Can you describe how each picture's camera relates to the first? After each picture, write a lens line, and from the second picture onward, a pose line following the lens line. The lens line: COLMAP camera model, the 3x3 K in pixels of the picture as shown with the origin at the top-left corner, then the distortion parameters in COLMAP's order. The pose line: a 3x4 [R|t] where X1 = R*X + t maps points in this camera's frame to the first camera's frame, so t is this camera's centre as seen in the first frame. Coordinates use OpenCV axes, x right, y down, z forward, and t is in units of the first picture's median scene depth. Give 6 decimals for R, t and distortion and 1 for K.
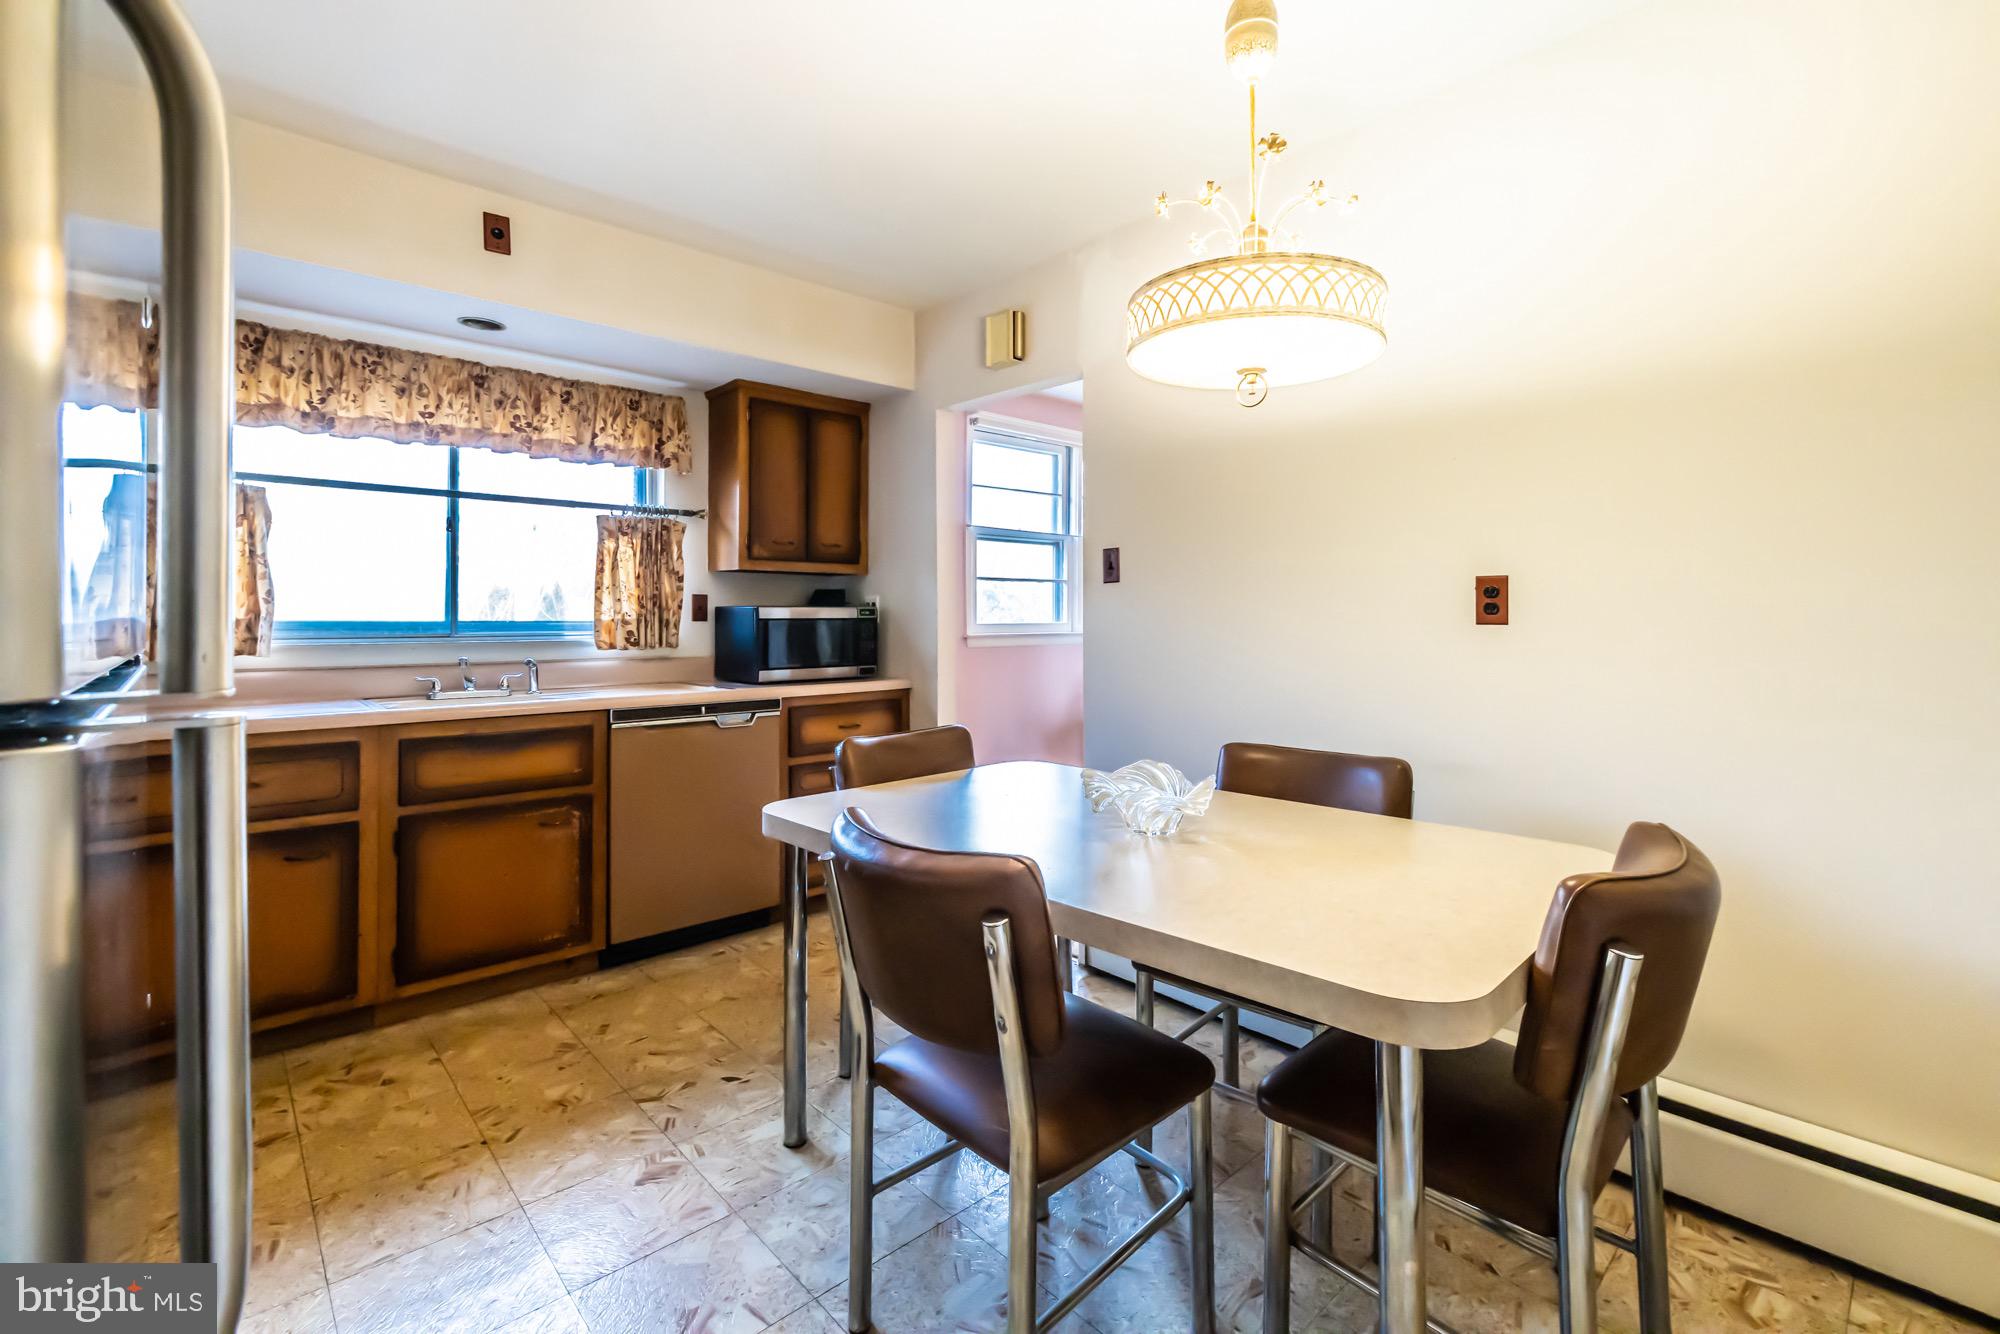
lens RADIAL K [[839.7, 0, 997.7], [0, 839.7, 618.2], [0, 0, 1]] dist [-0.001679, -0.000135]
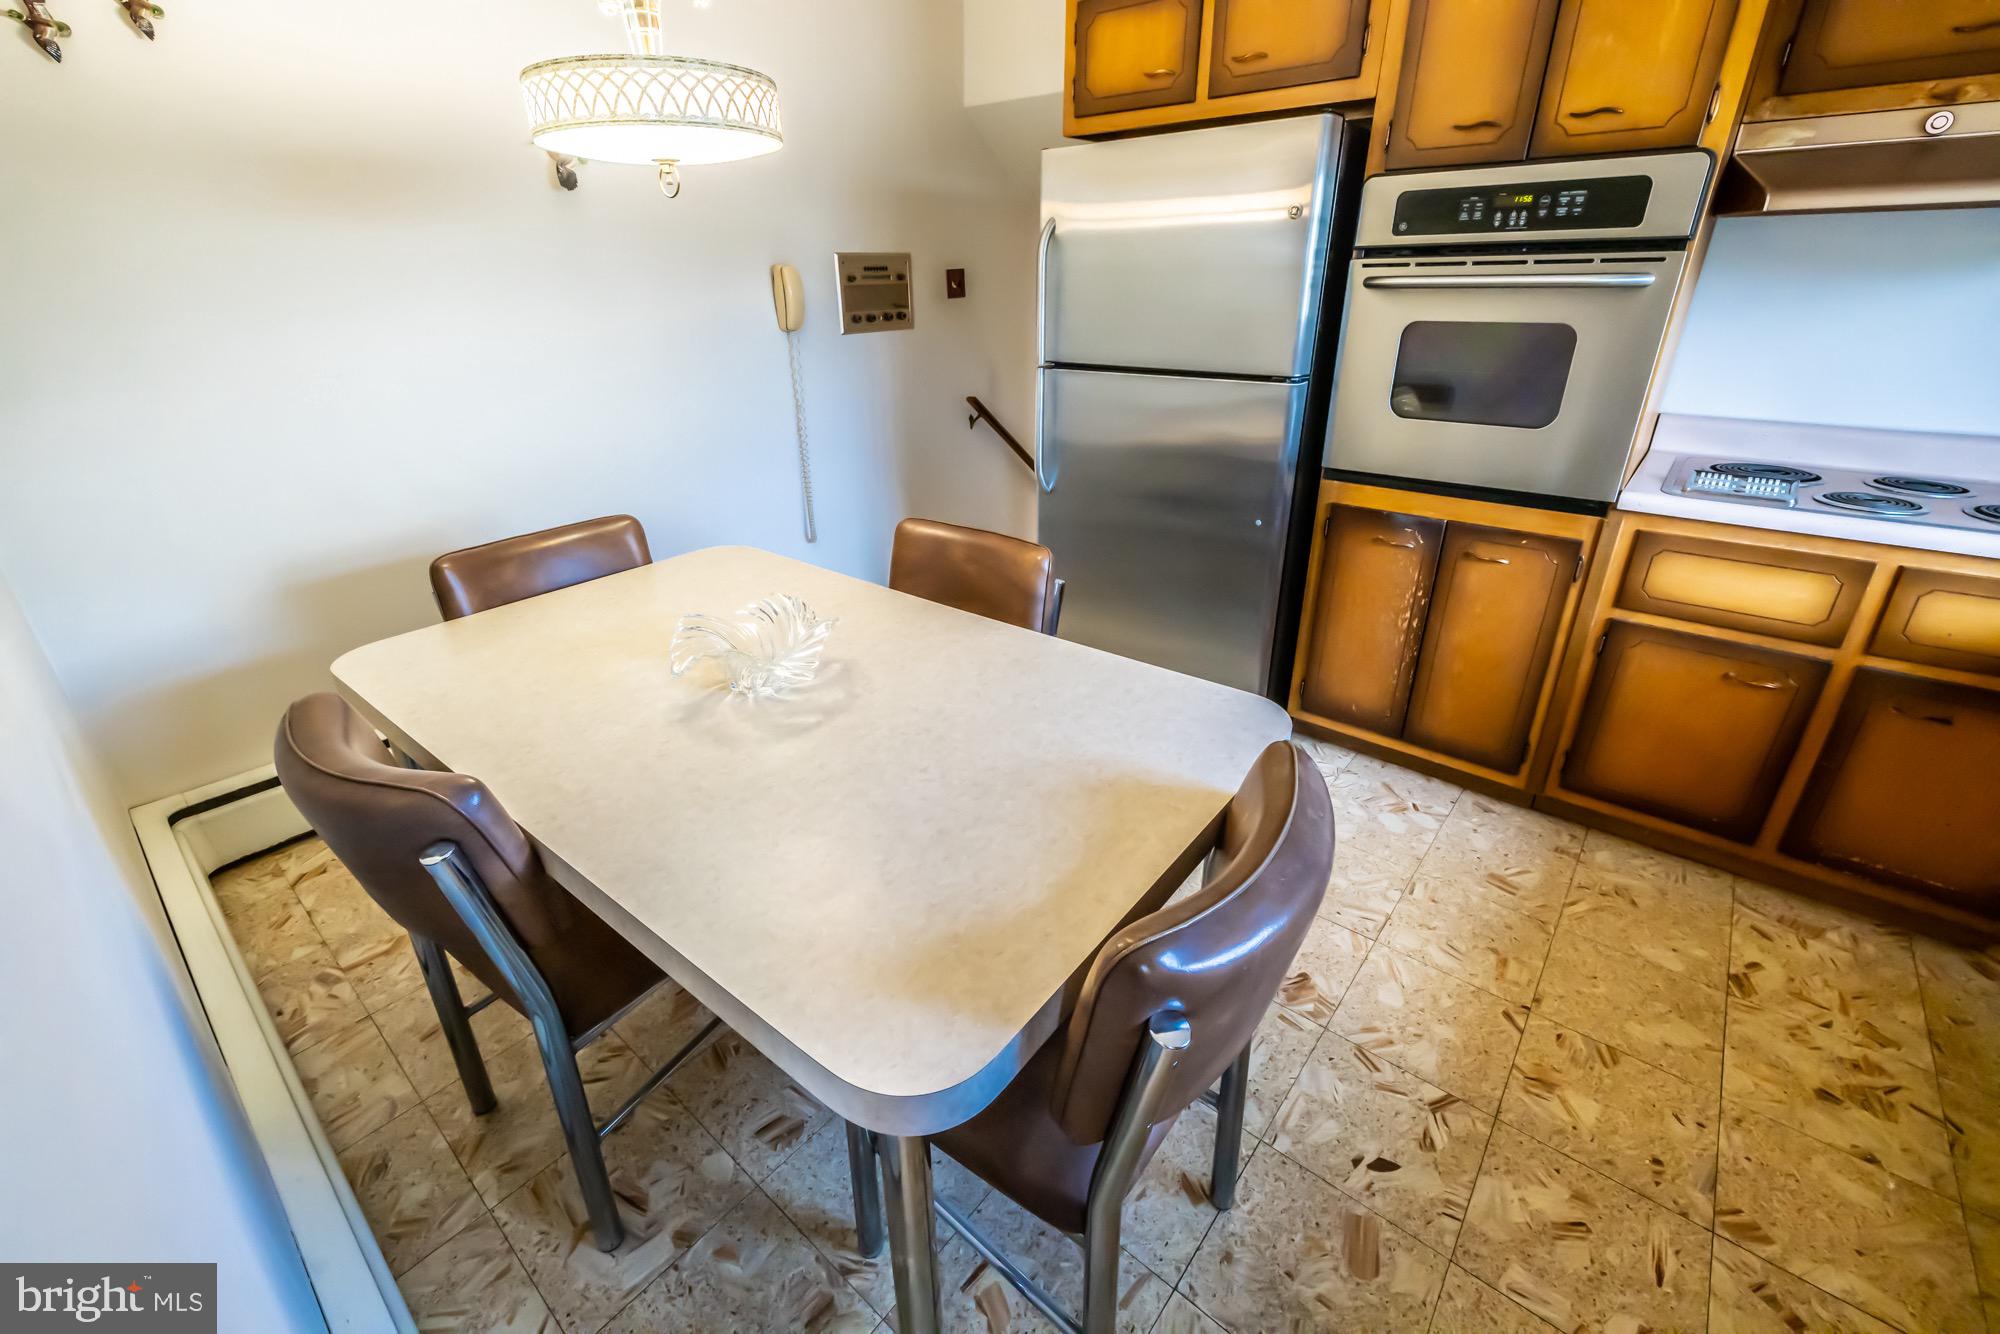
lens RADIAL K [[812.6, 0, 1003.4], [0, 812.6, 626.2], [0, 0, 1]] dist [-0.000795, -0.000018]
pose [[-0.988370, 0.071475, -0.134227, 0.022464], [0.011988, 0.916536, 0.399772, -0.066903], [0.151598, 0.393513, -0.906733, 0.896239]]
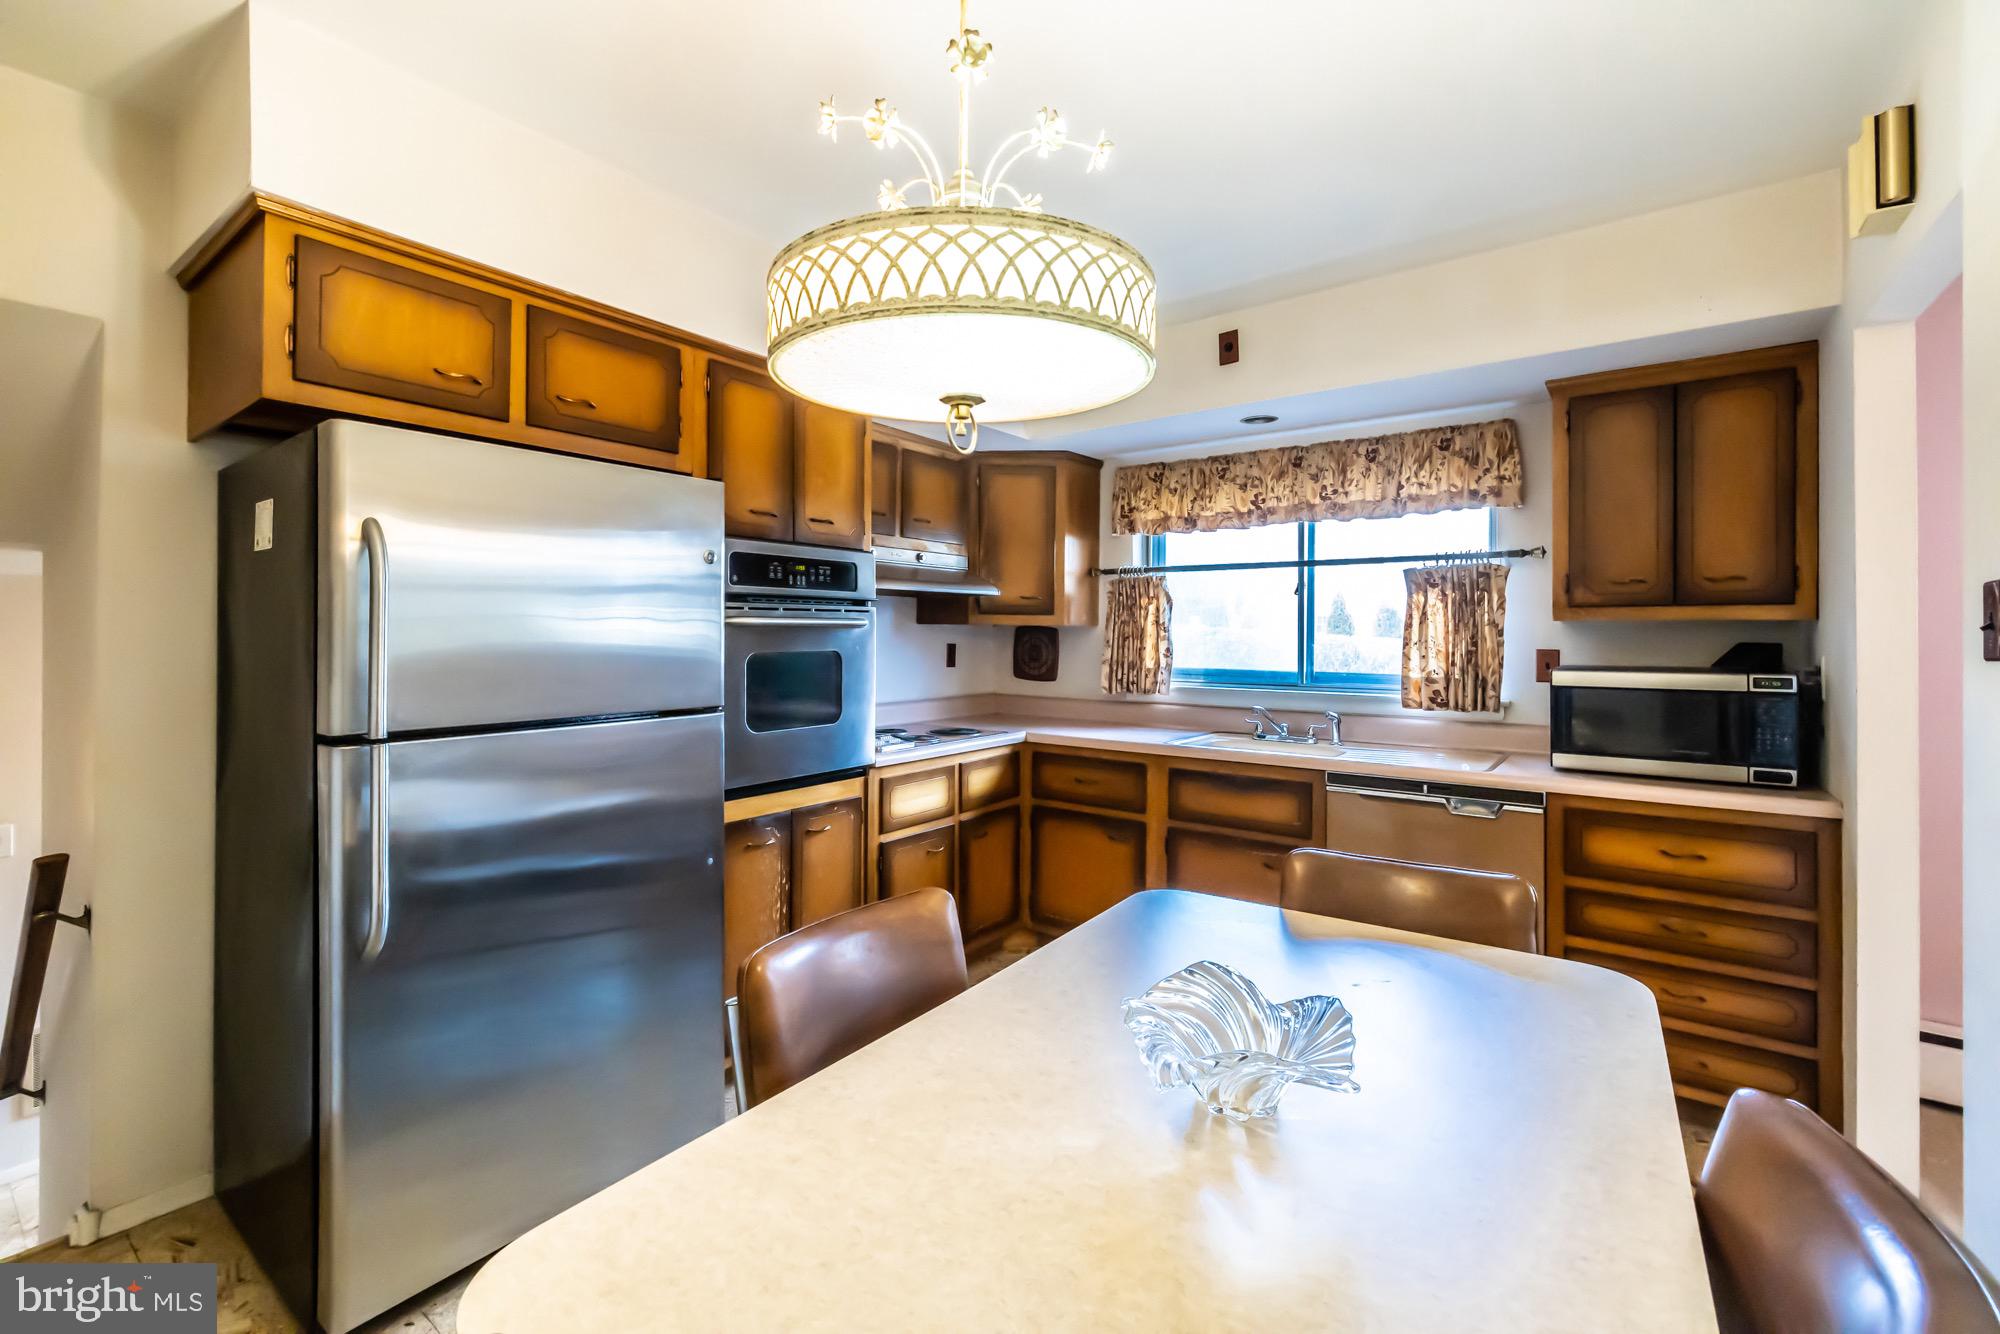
lens RADIAL K [[863.6, 0, 1003.6], [0, 863.6, 635.4], [0, 0, 1]] dist [0.000065, 0.000115]
pose [[0.203019, 0.004483, -0.979164, 0.413686], [-0.005199, 0.999980, 0.003500, -0.048225], [0.979161, 0.004380, 0.203039, 0.354620]]
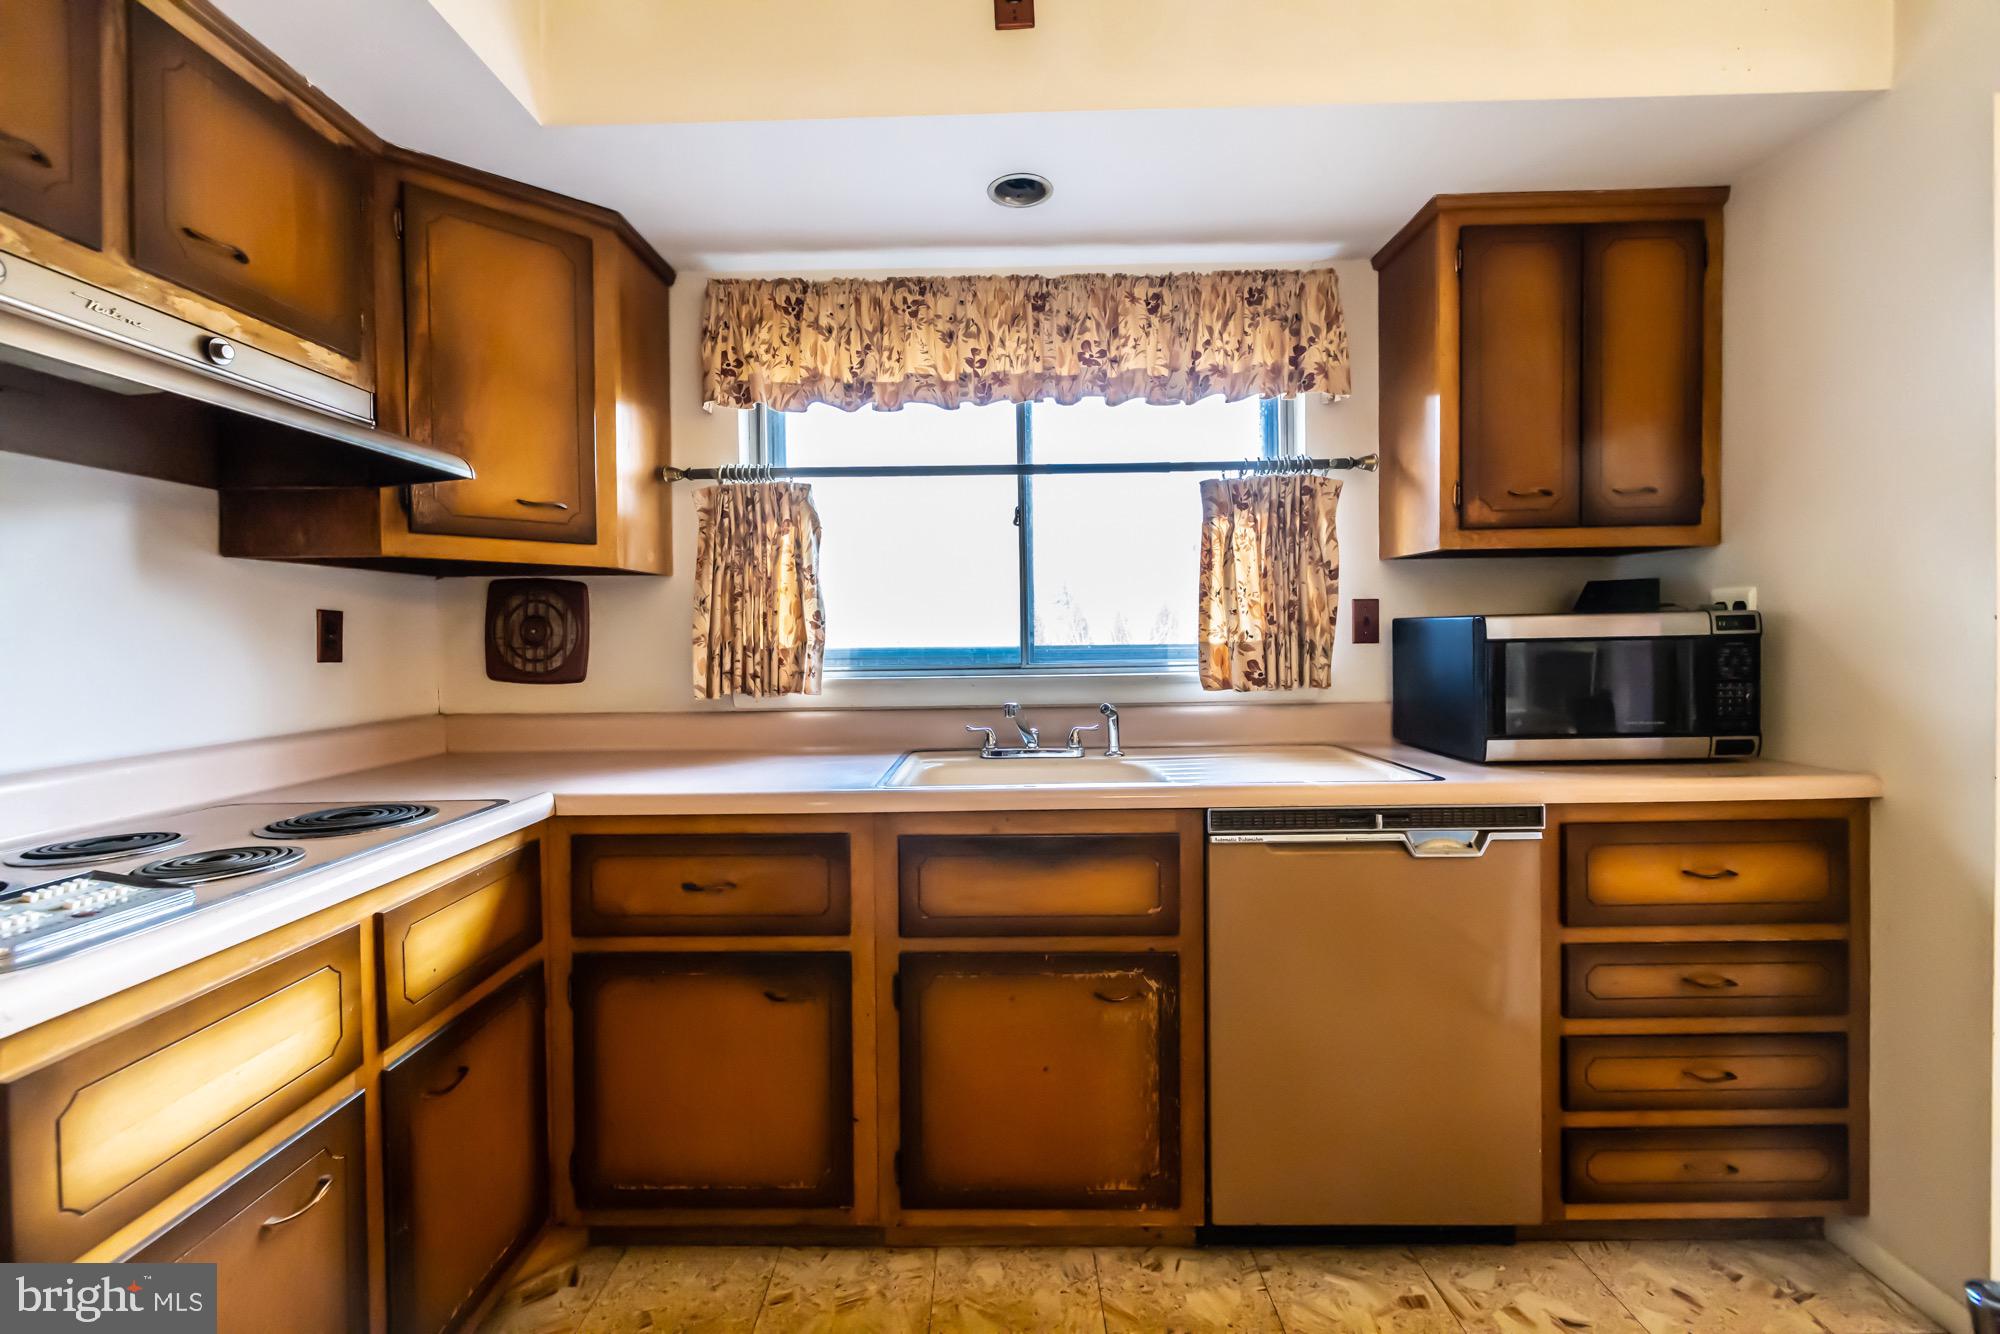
lens RADIAL K [[833.5, 0, 997.9], [0, 833.5, 649.0], [0, 0, 1]] dist [-0.001861, 0.000006]
pose [[0.734373, 0.000210, -0.678746, -0.163064], [0.014891, 0.999754, 0.016421, -0.006843], [0.678582, -0.022166, 0.734190, 0.434781]]
